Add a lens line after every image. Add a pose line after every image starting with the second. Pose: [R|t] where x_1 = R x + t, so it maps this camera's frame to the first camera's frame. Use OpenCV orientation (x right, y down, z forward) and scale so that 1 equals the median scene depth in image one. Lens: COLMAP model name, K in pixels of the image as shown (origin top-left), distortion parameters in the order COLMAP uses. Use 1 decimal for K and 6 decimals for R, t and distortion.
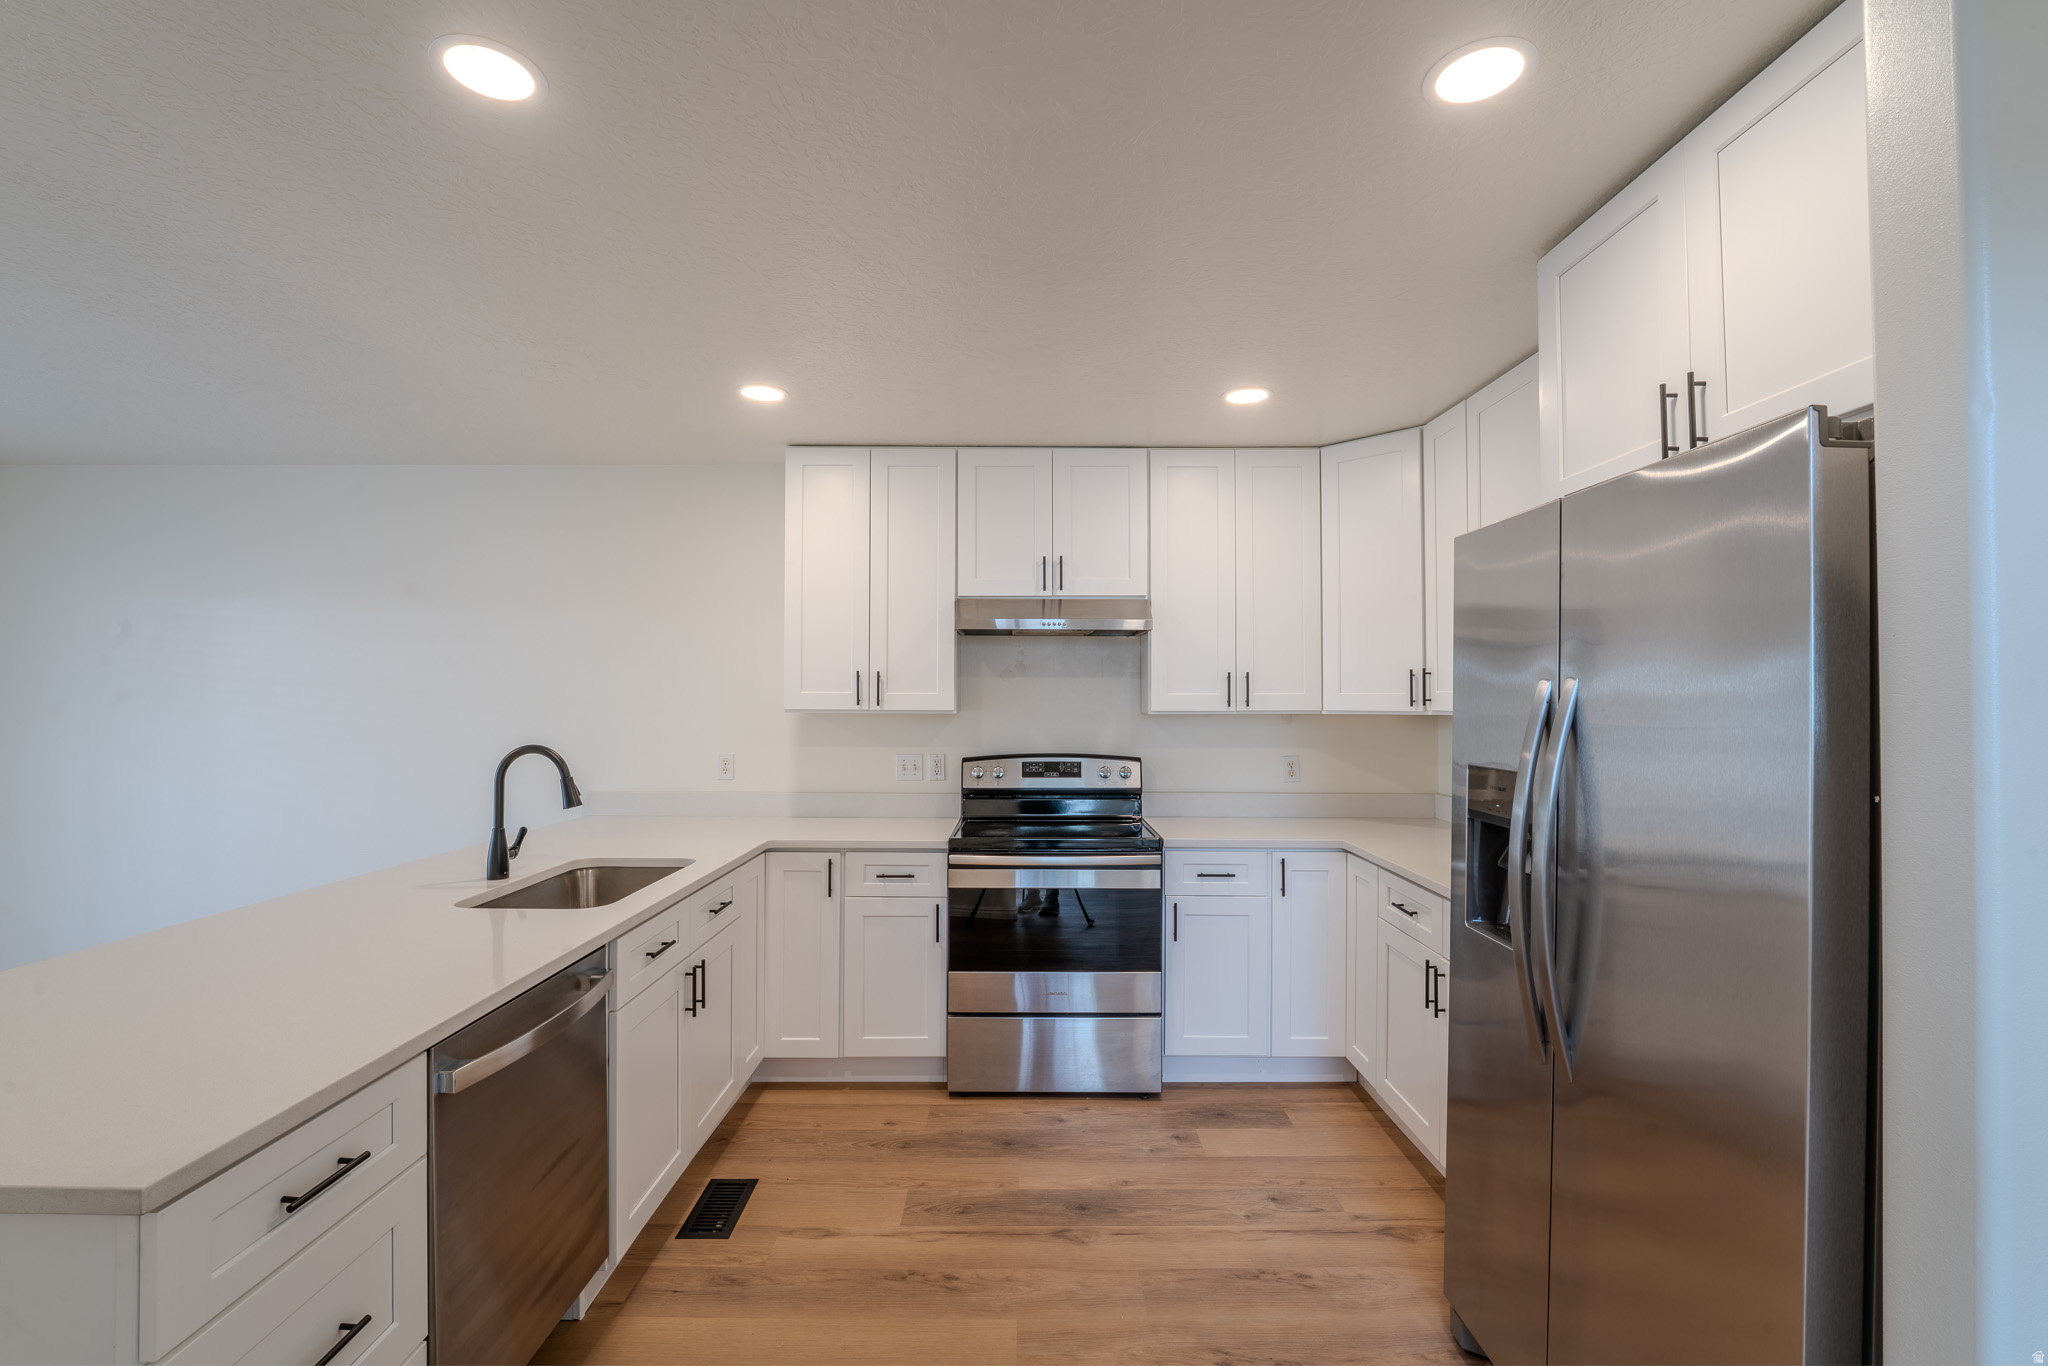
lens RADIAL K [[912.2, 0, 1024.0], [0, 912.2, 683.0], [0, 0, 1]] dist [-0.000537, 0.000656]
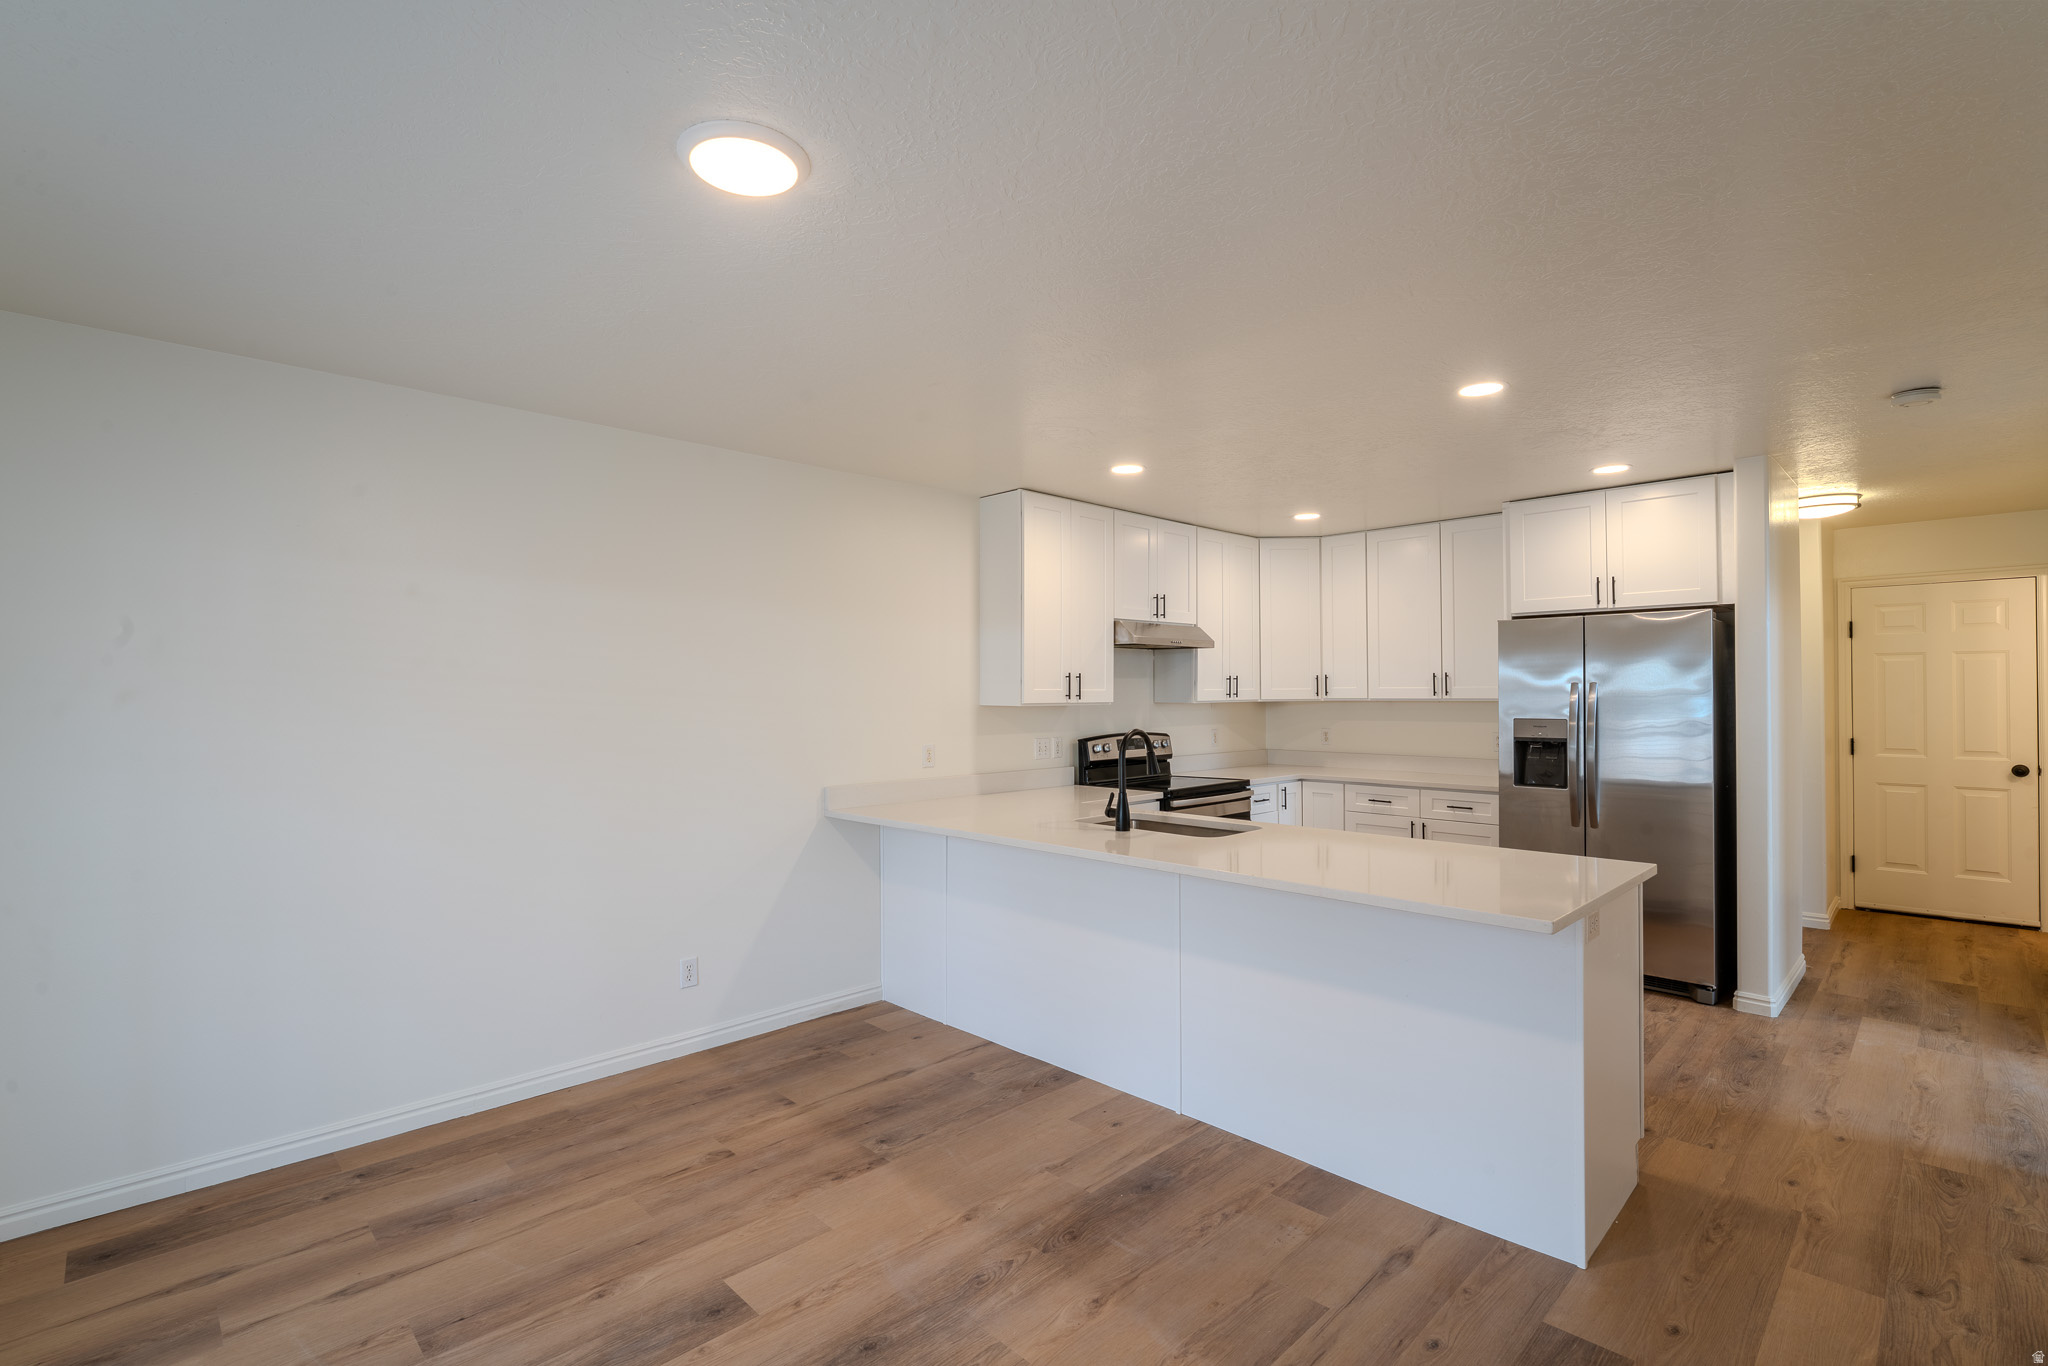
lens RADIAL K [[928.2, 0, 1024.0], [0, 928.2, 683.0], [0, 0, 1]] dist [-0.001129, -0.000042]
pose [[0.708900, 0.002642, 0.705304, -1.273077], [-0.003049, 0.999995, -0.000681, 0.002340], [-0.705303, -0.001668, 0.708904, 0.121549]]
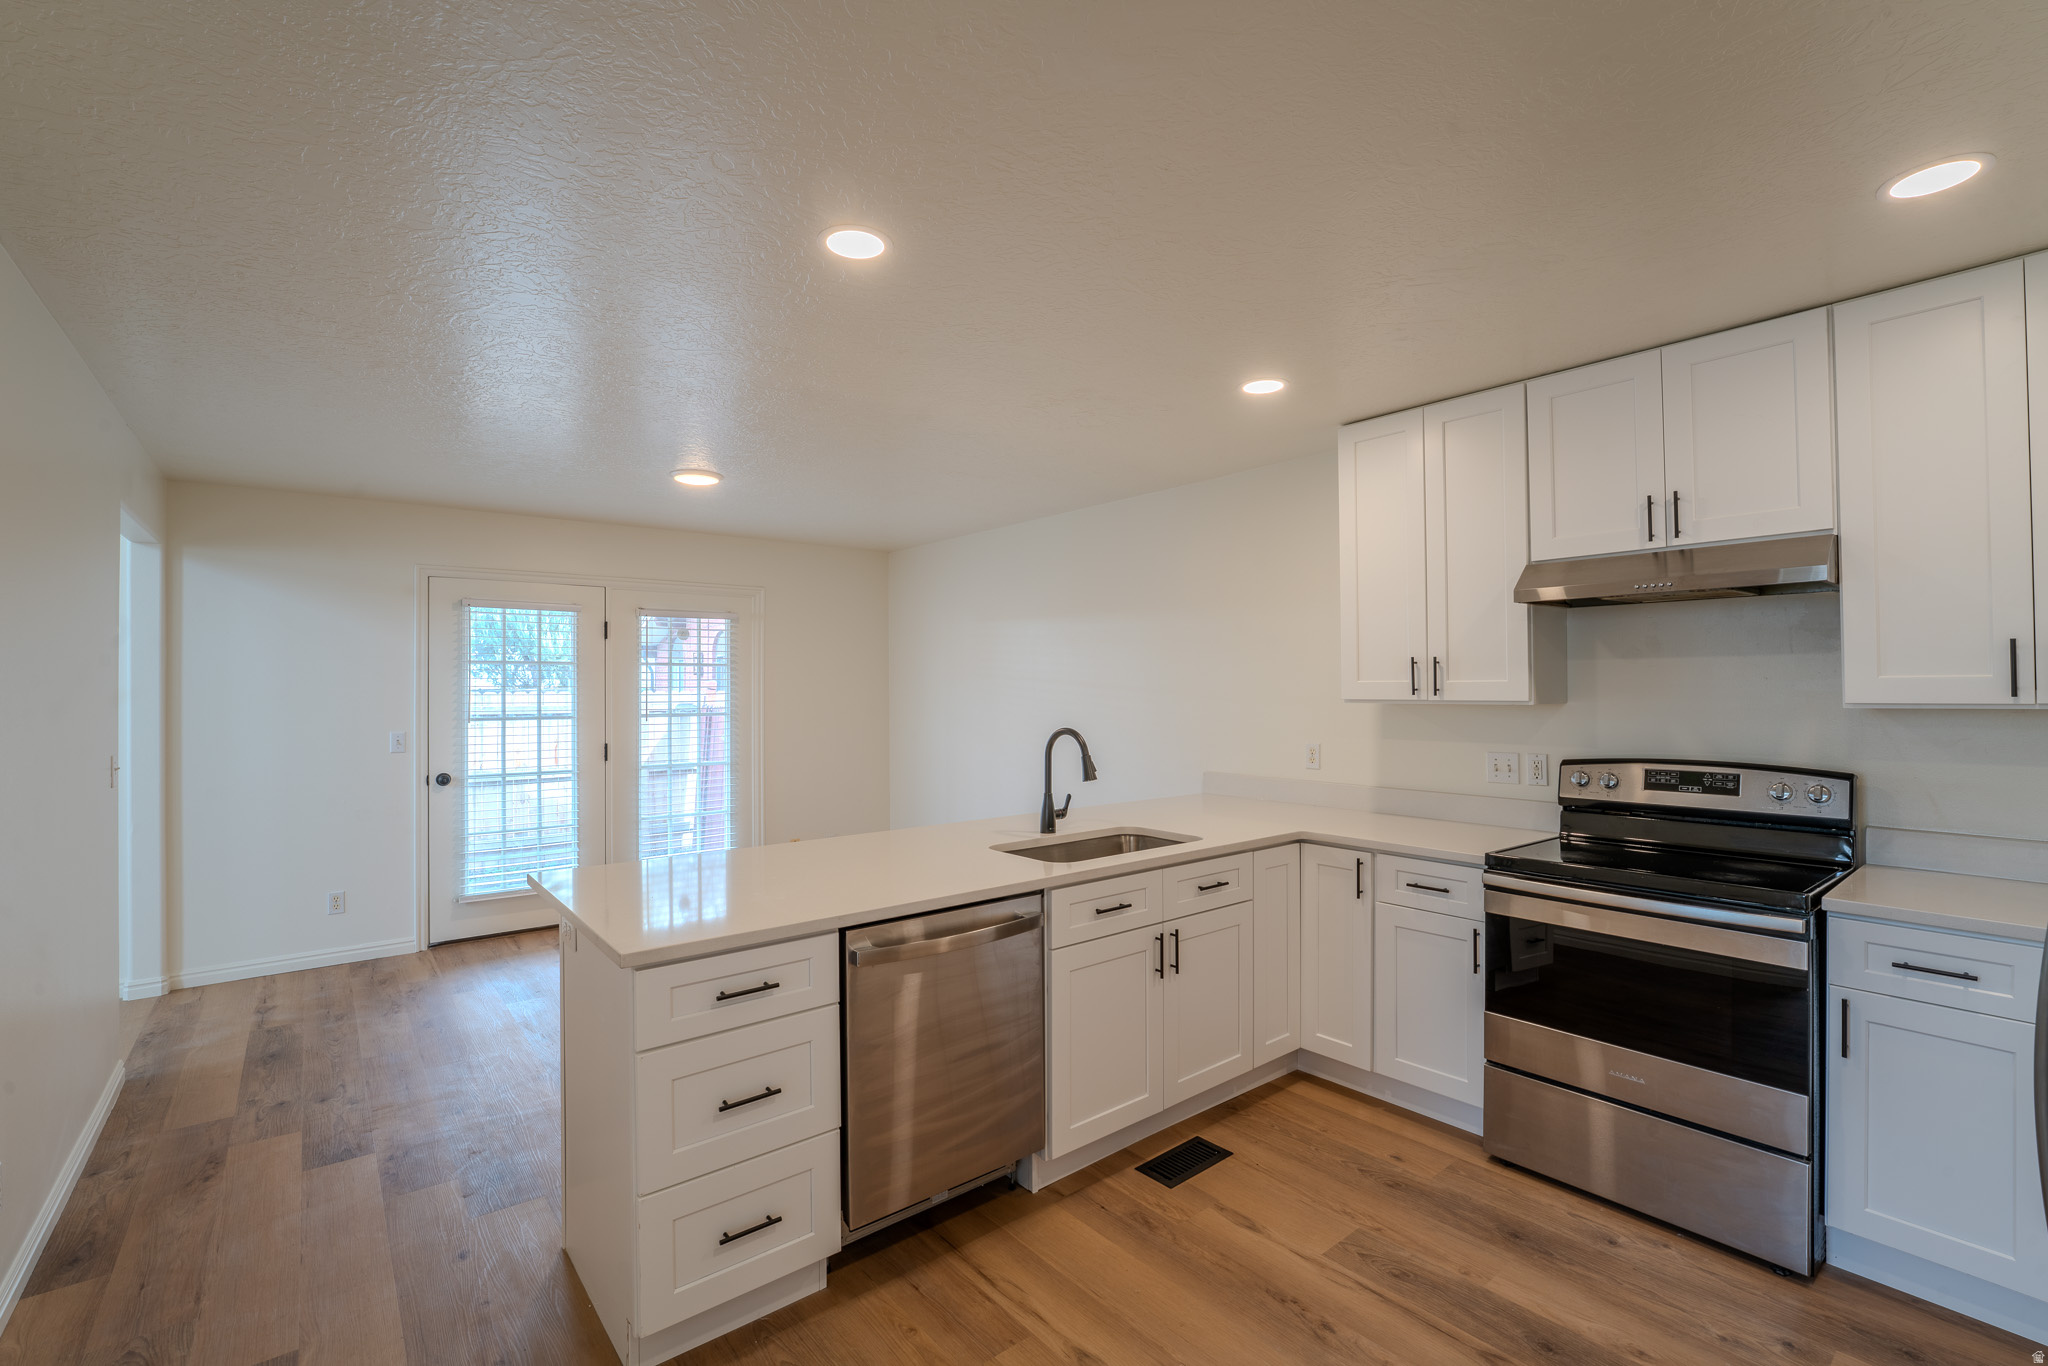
lens RADIAL K [[912.2, 0, 1024.0], [0, 912.2, 683.0], [0, 0, 1]] dist [-0.000537, 0.000656]
pose [[0.636176, -0.010566, -0.771472, 0.297611], [0.019109, 0.999815, 0.002064, 0.003801], [0.771308, -0.016055, 0.636260, 0.138789]]
